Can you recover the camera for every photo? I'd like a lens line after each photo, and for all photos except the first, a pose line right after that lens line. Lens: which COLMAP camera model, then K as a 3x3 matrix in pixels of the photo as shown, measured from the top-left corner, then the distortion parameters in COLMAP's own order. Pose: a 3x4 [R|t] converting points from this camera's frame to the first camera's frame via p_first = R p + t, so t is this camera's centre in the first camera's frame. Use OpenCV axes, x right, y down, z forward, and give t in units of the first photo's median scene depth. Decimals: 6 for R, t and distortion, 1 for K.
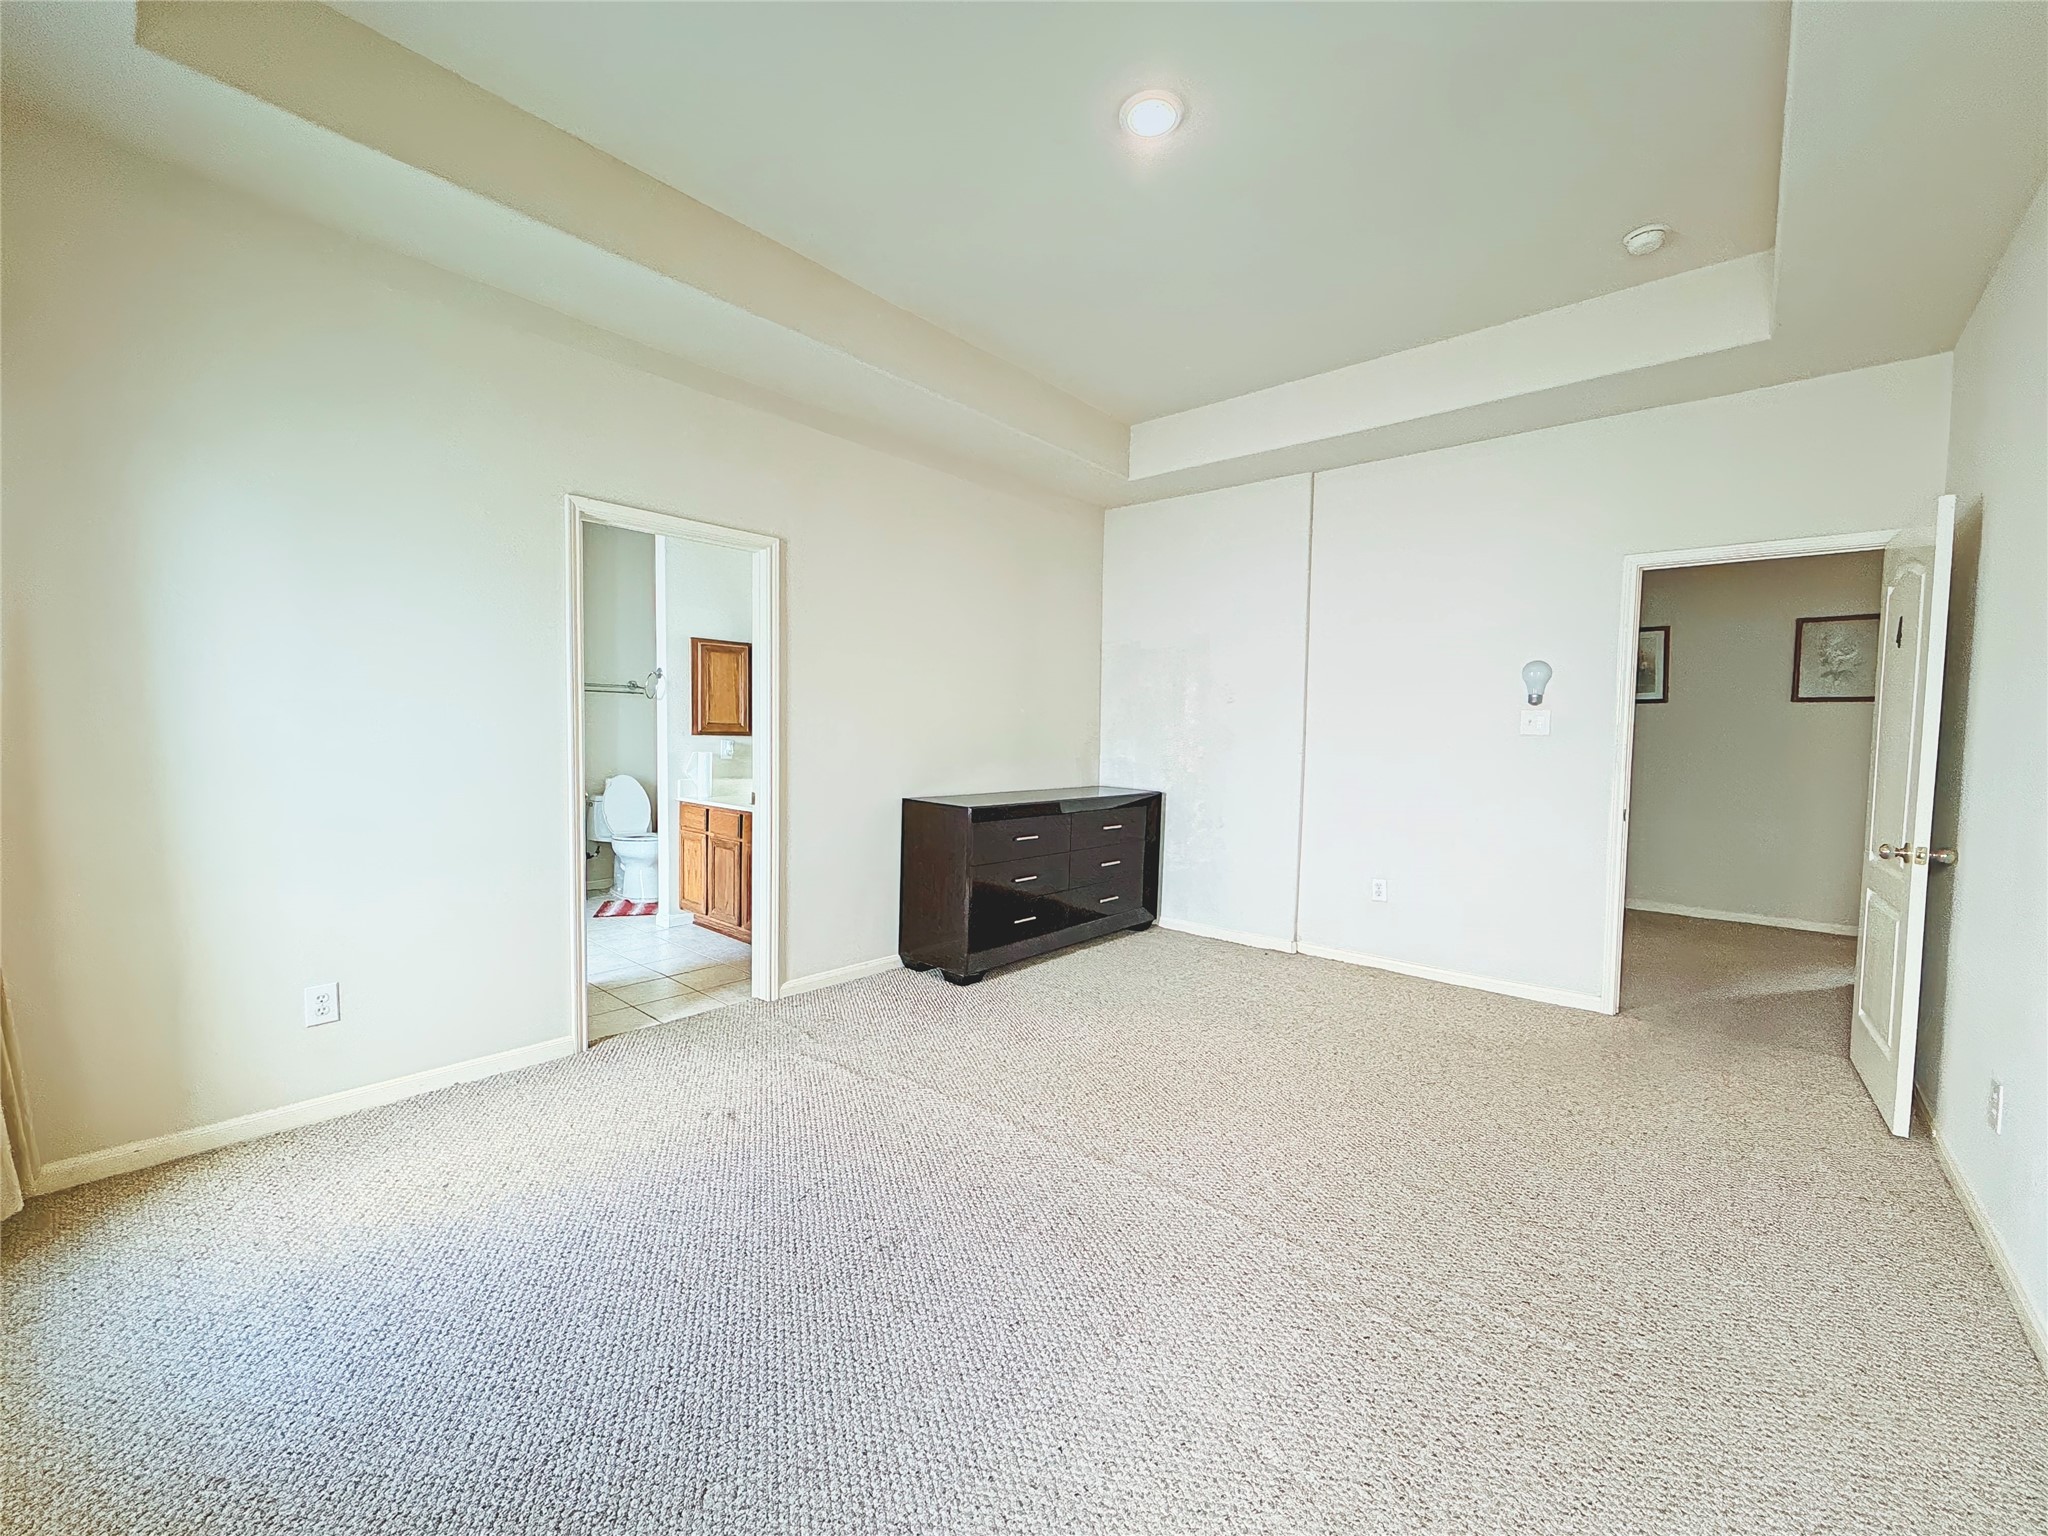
lens RADIAL K [[809.7, 0, 1022.2], [0, 809.7, 767.4], [0, 0, 1]] dist [0.000306, 0.000018]
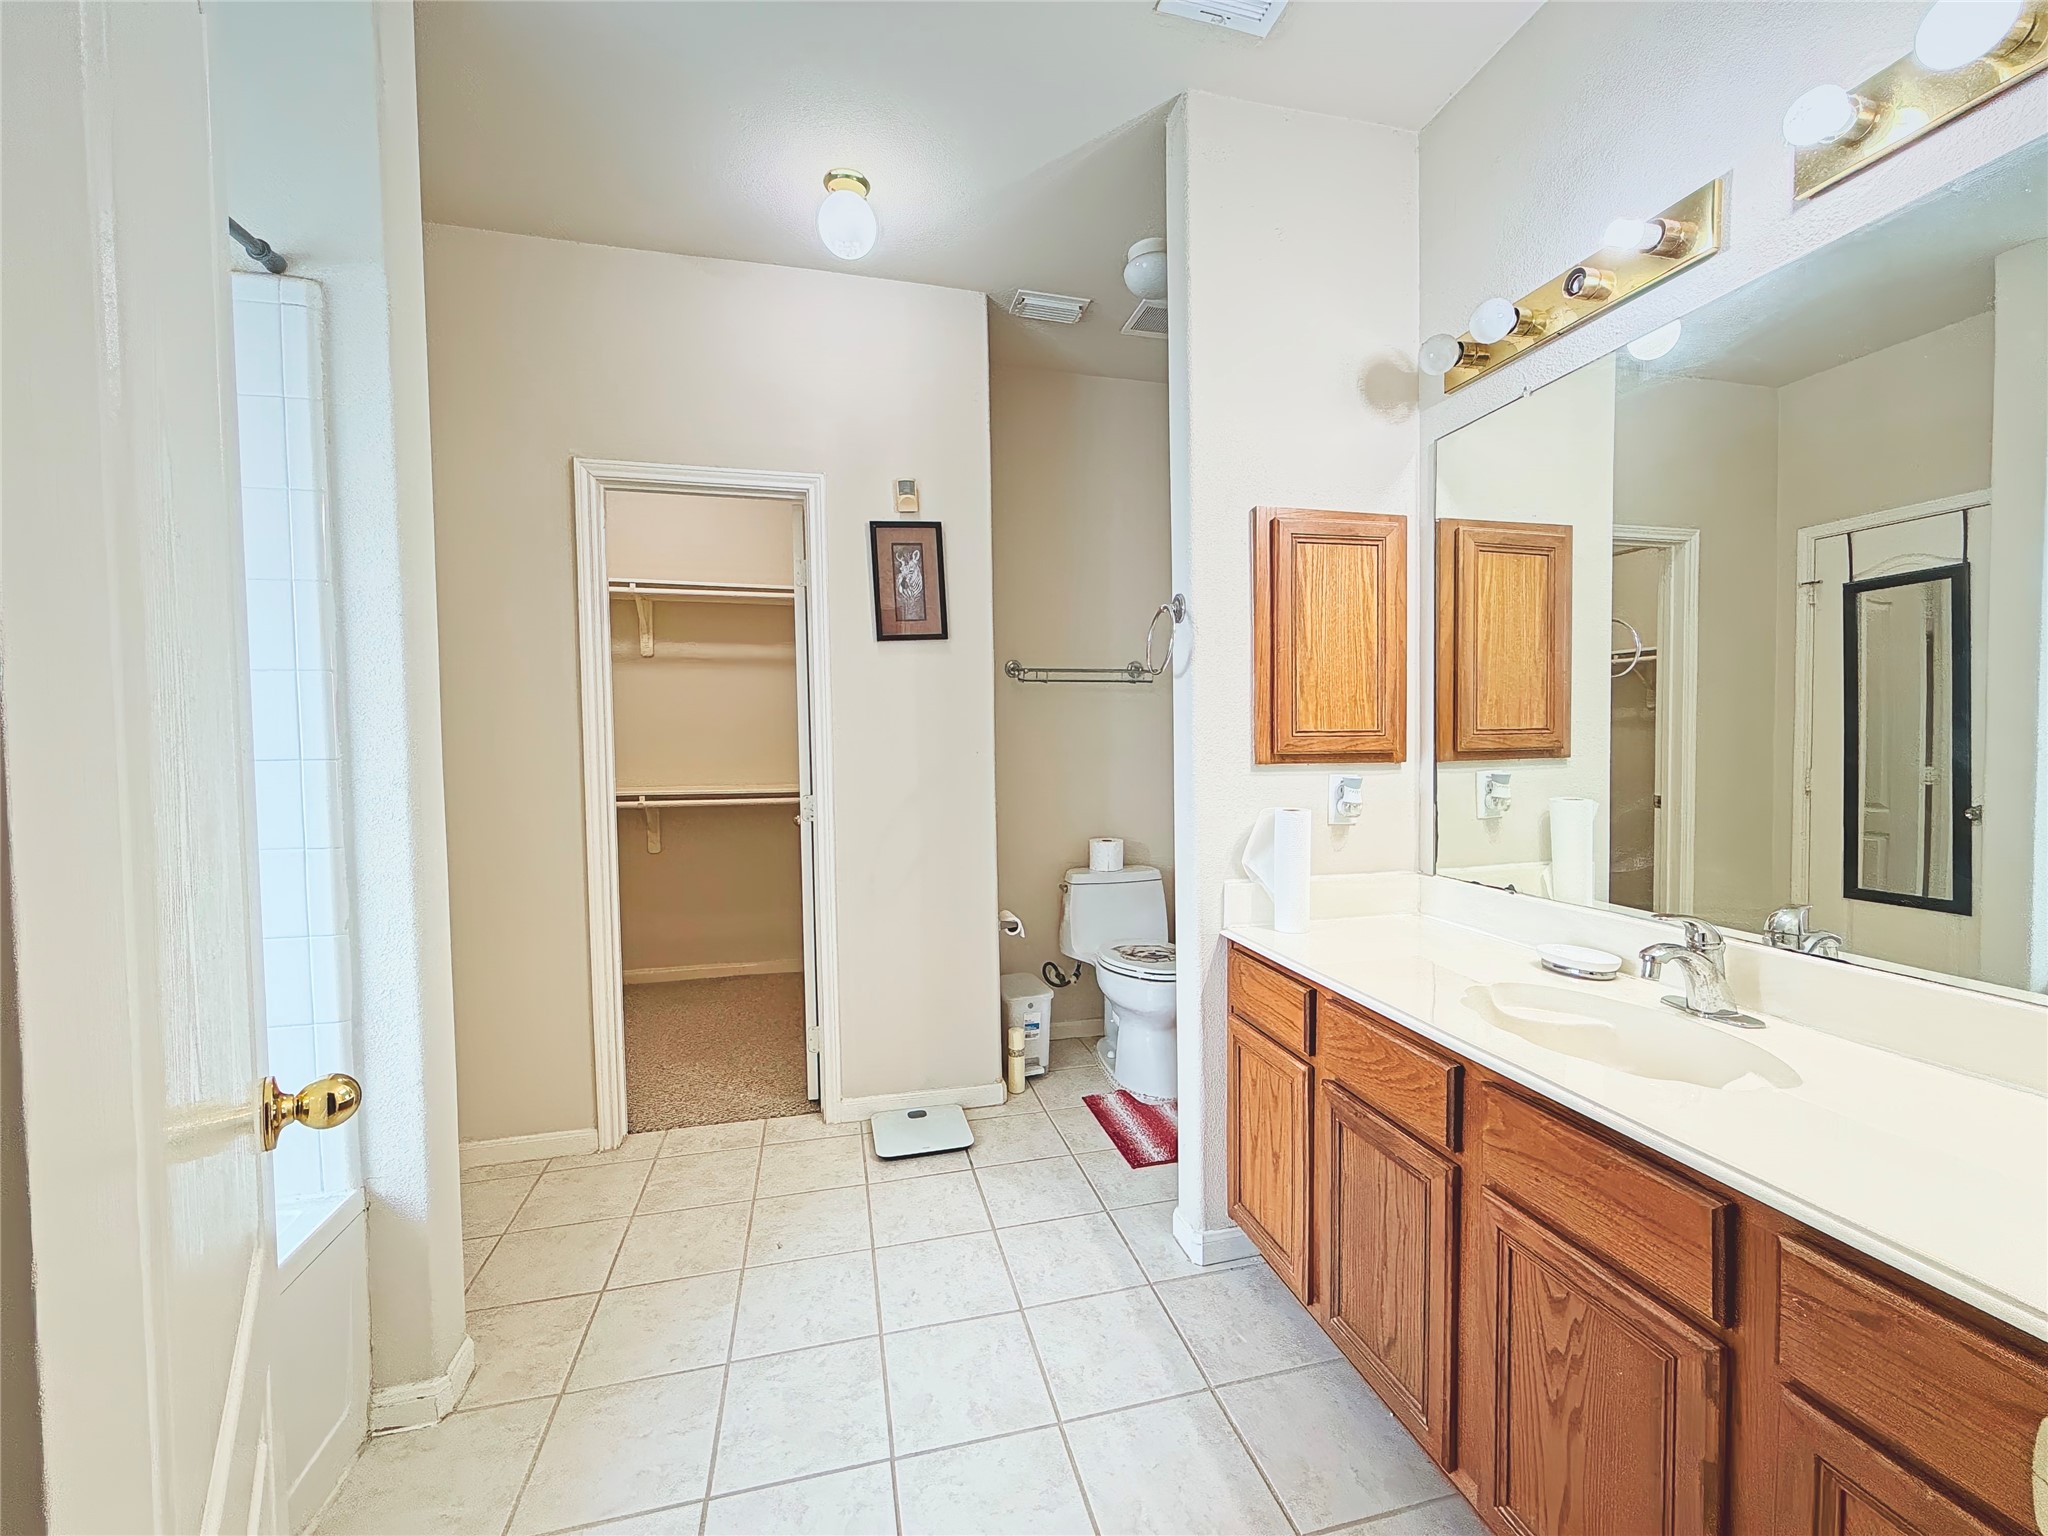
lens RADIAL K [[809.7, 0, 1029.2], [0, 809.7, 768.2], [0, 0, 1]] dist [0.000306, 0.000018]
pose [[0.821219, -0.004425, -0.570596, -0.279156], [-0.005567, 0.999860, -0.015767, -0.031843], [0.570586, 0.016125, 0.821079, 0.624924]]
